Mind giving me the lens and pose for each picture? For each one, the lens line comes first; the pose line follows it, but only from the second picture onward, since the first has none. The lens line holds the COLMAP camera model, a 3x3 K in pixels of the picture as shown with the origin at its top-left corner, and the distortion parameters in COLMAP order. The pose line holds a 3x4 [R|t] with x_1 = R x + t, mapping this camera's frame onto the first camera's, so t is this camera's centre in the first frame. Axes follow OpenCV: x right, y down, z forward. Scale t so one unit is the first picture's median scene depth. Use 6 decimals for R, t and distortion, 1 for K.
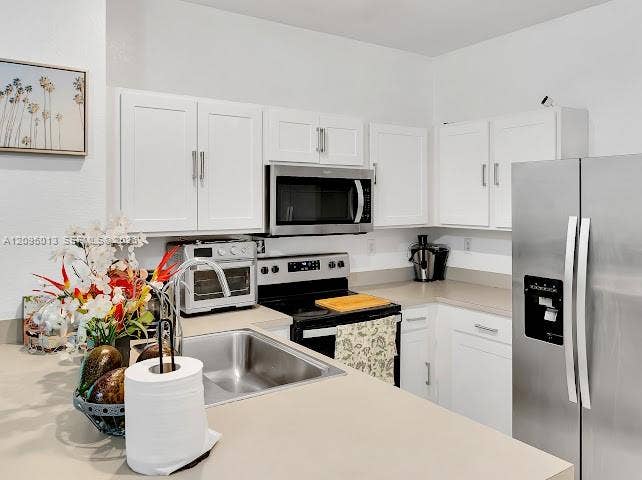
lens RADIAL K [[510.2, 0, 336.0], [0, 510.2, 203.6], [0, 0, 1]] dist [-0.012205, -0.010079]
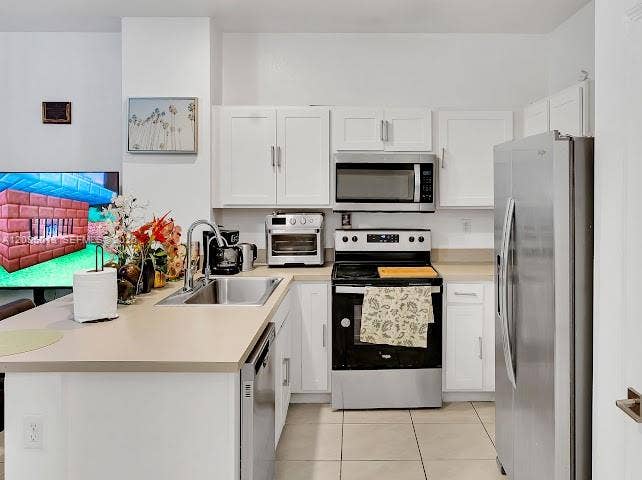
lens RADIAL K [[520.2, 0, 365.2], [0, 520.2, 189.1], [0, 0, 1]] dist [-0.010397, -0.000710]
pose [[0.830533, 0.006864, -0.556927, 0.645276], [-0.003085, 0.999965, 0.007724, -0.000002], [0.556961, -0.004697, 0.830525, -0.018306]]
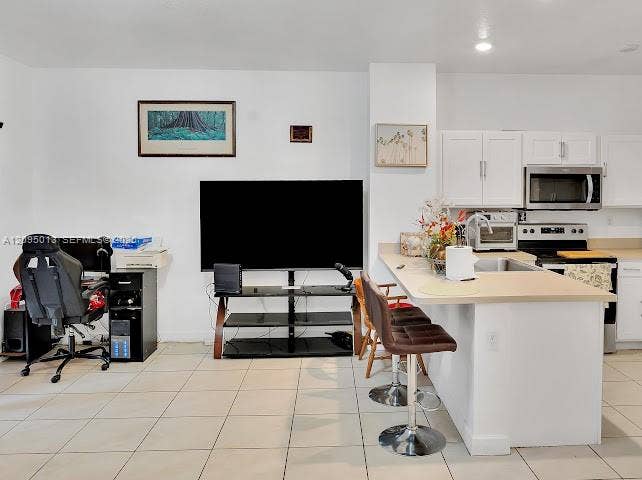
lens RADIAL K [[506.1, 0, 365.1], [0, 506.1, 199.6], [0, 0, 1]] dist [0.000747, 0.001199]
pose [[0.856093, 0.009565, -0.516734, 0.276052], [-0.001675, 0.999875, 0.015733, 0.006196], [0.516820, -0.012603, 0.856001, -0.692470]]
